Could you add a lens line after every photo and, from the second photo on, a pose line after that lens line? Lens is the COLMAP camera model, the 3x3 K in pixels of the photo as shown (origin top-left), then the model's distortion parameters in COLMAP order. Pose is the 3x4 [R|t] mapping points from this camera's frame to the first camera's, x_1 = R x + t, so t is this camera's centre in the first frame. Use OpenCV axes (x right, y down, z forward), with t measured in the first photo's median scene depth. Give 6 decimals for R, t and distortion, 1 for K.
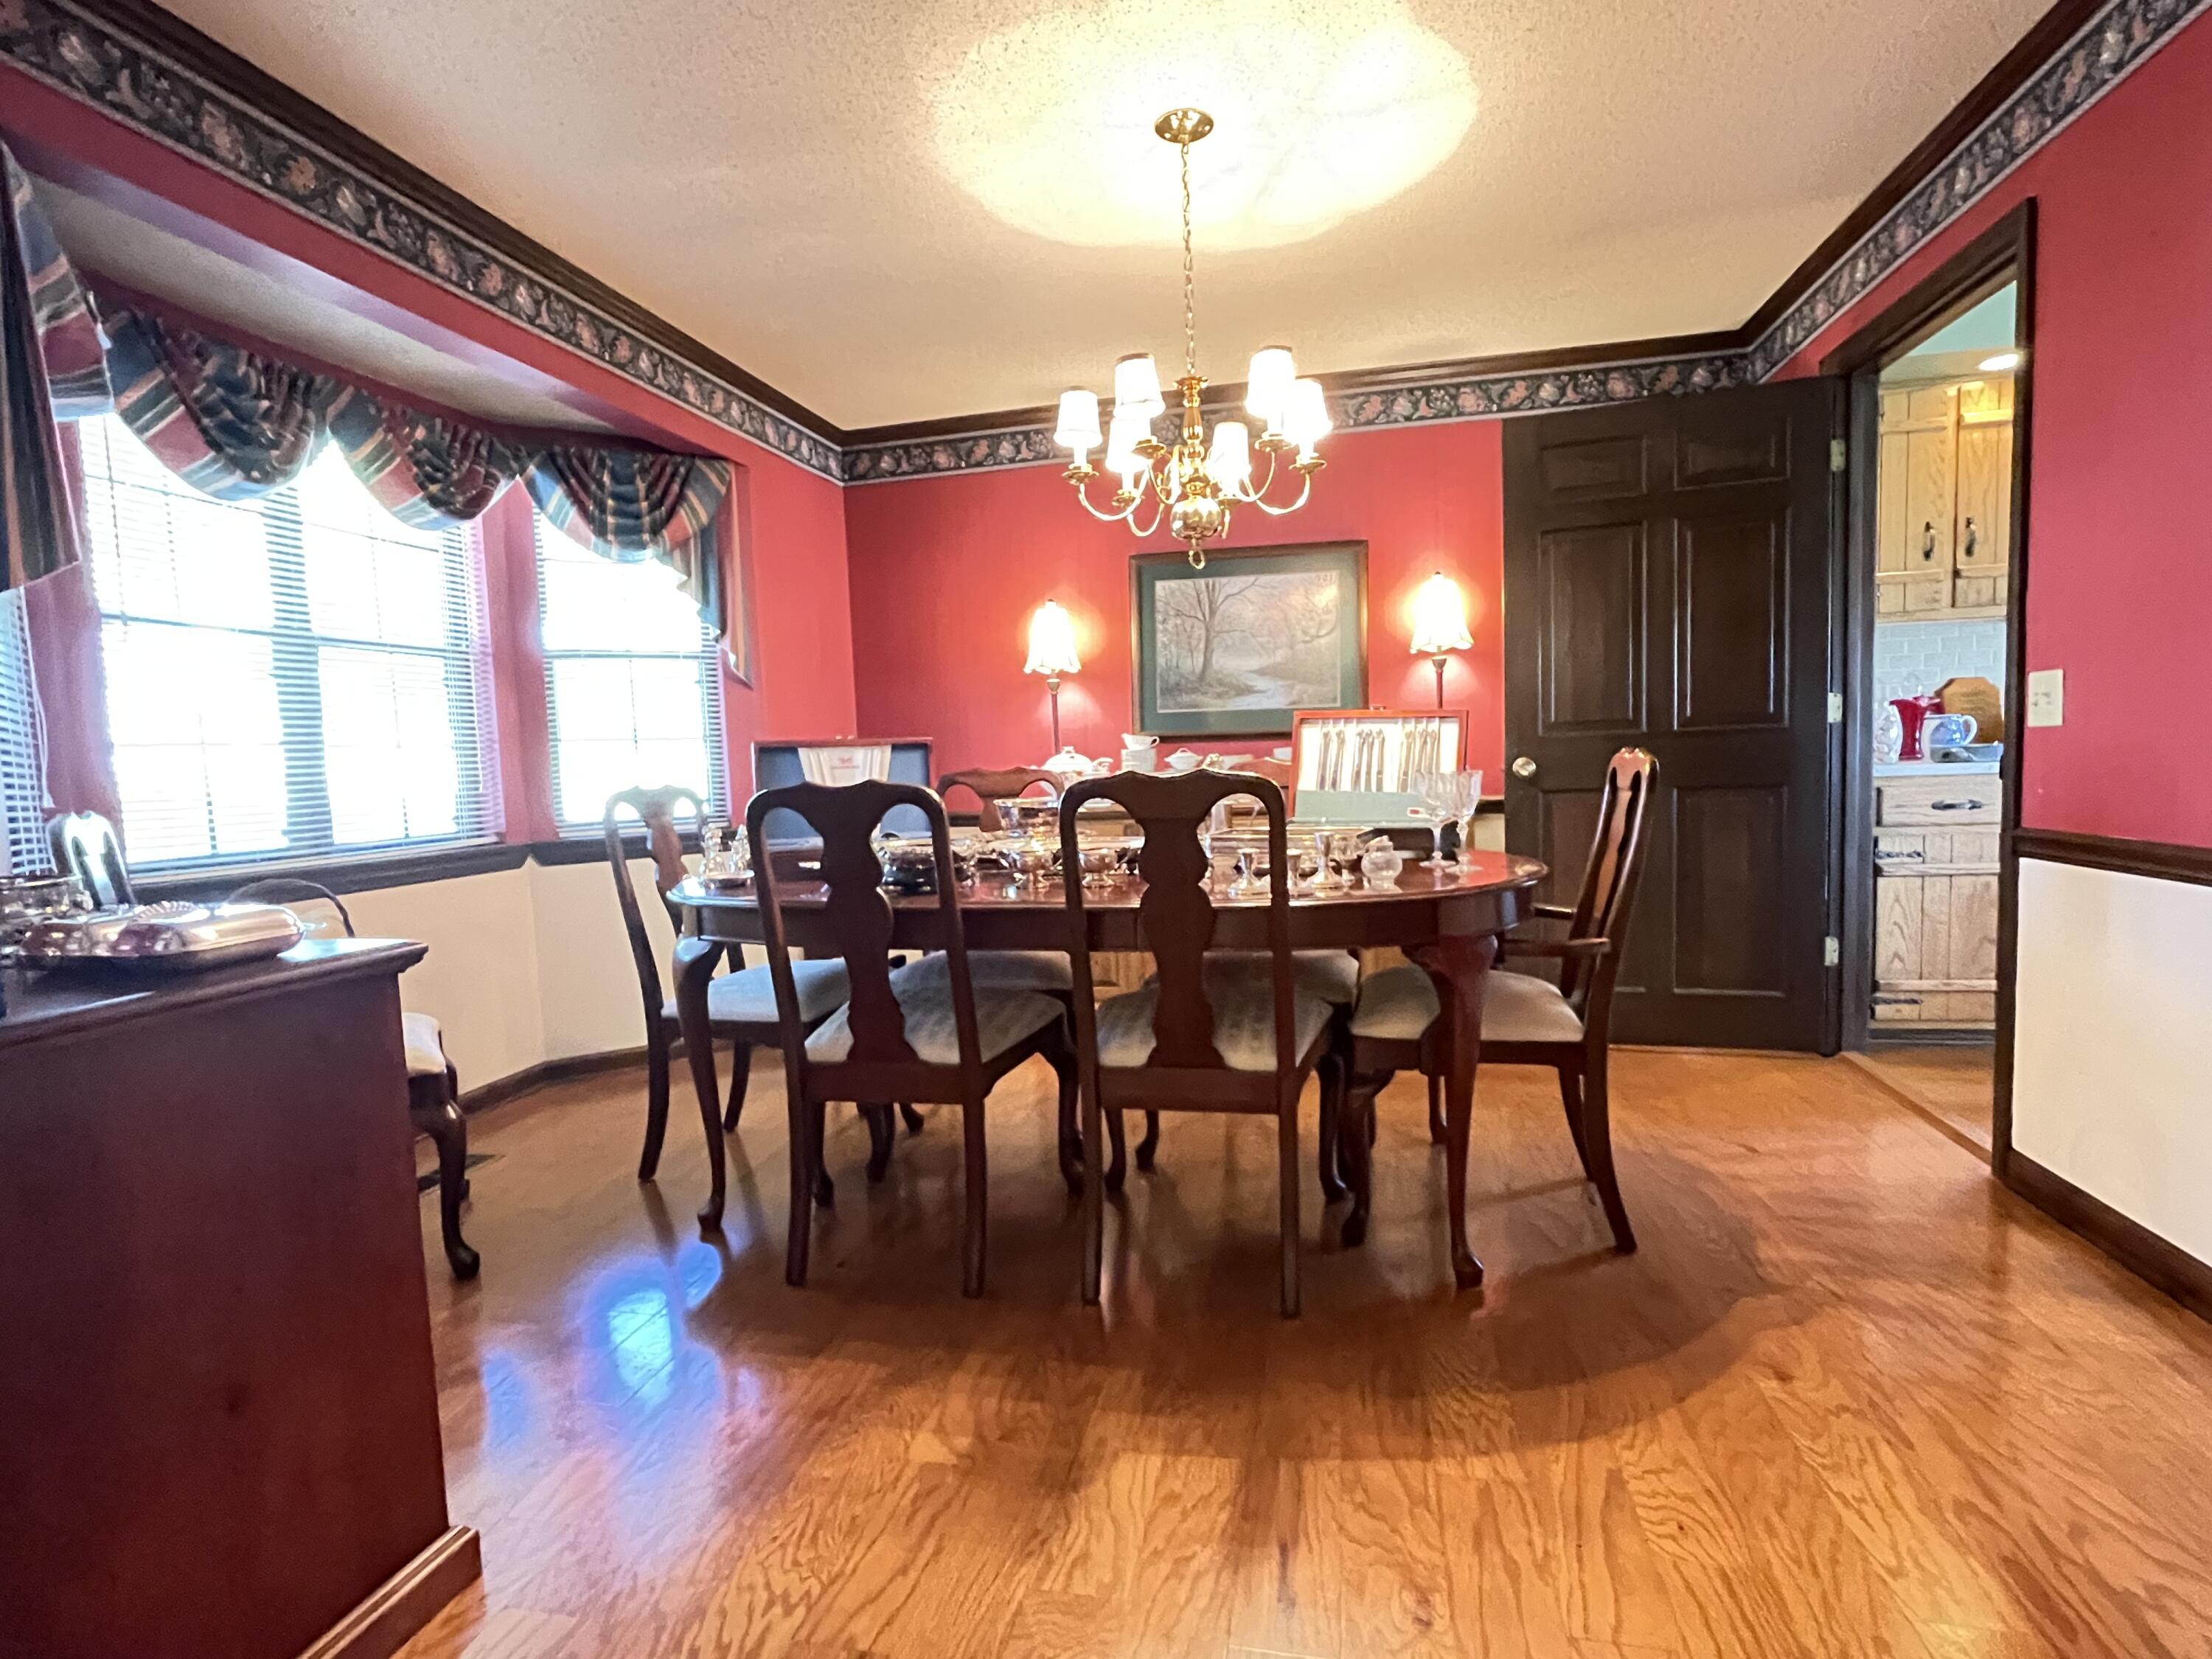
lens RADIAL K [[1122.1, 0, 1107.0], [0, 1122.1, 849.3], [0, 0, 1]] dist [-0.000892, -0.004953]
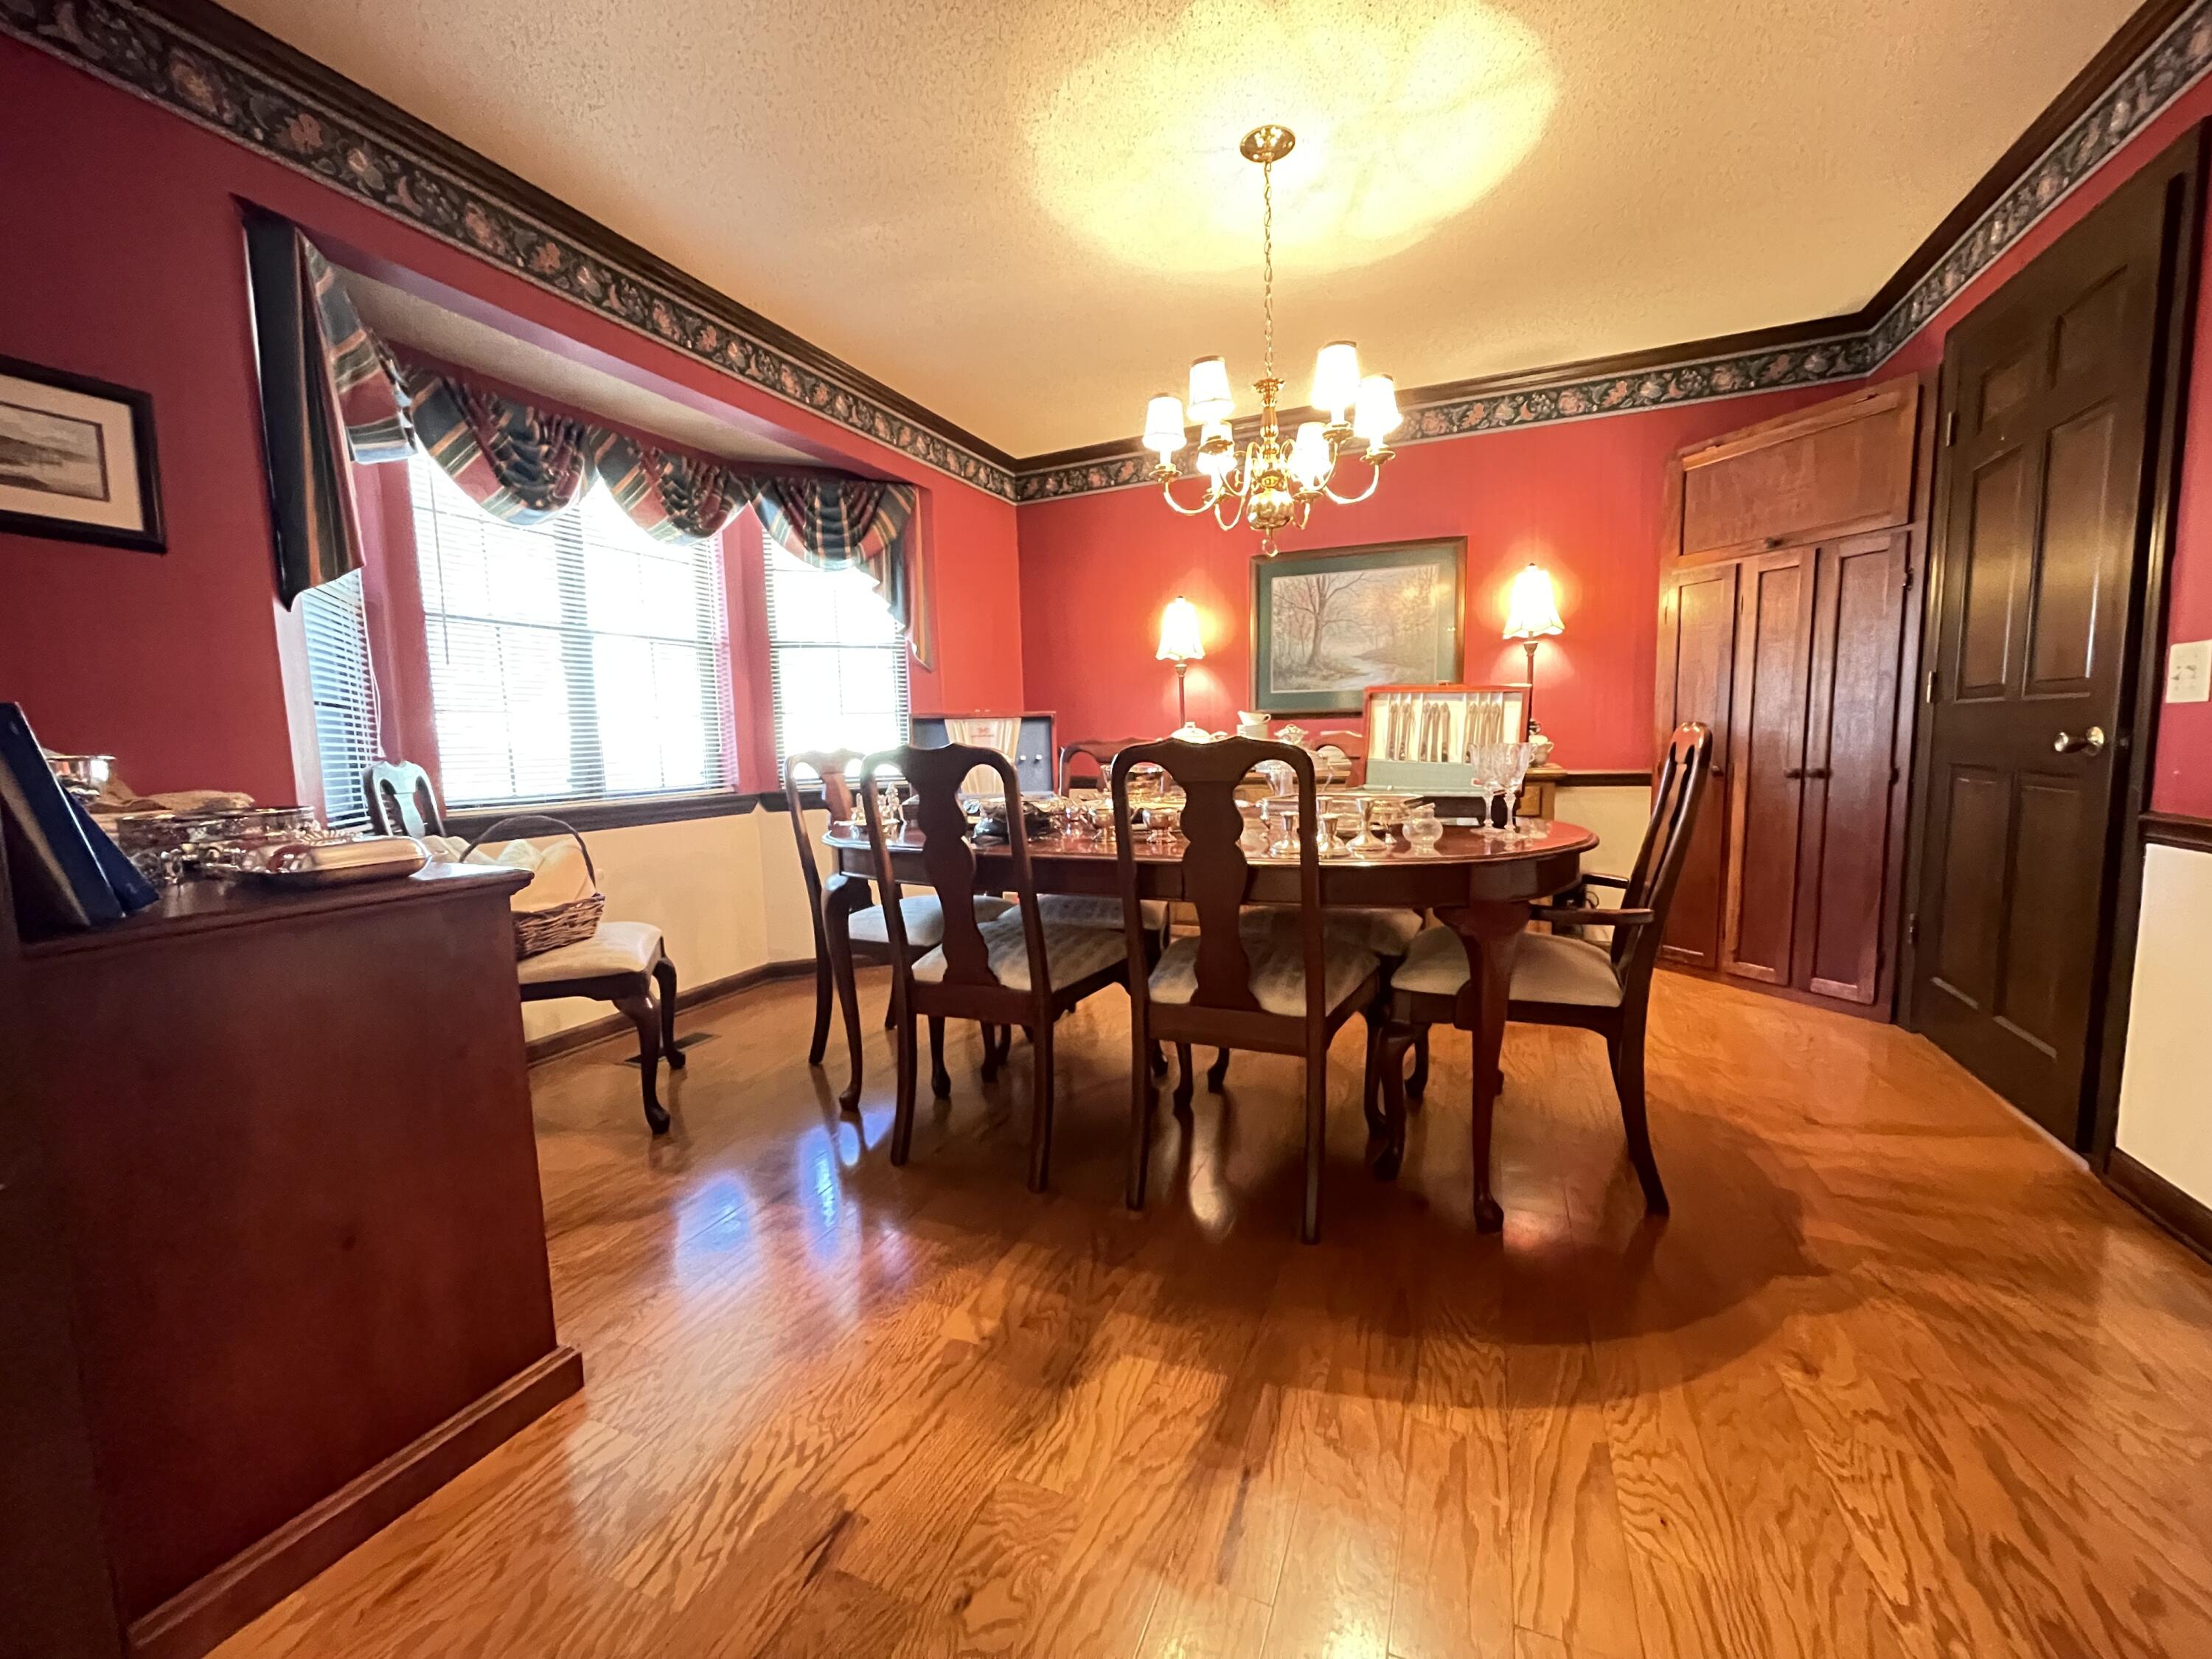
lens RADIAL K [[896.2, 0, 1107.9], [0, 896.2, 839.2], [0, 0, 1]] dist [0.001657, -0.003643]
pose [[0.981331, 0.031933, -0.189654, 0.103779], [-0.025658, 0.999042, 0.035450, 0.000061], [0.190605, -0.029922, 0.981211, 0.101044]]
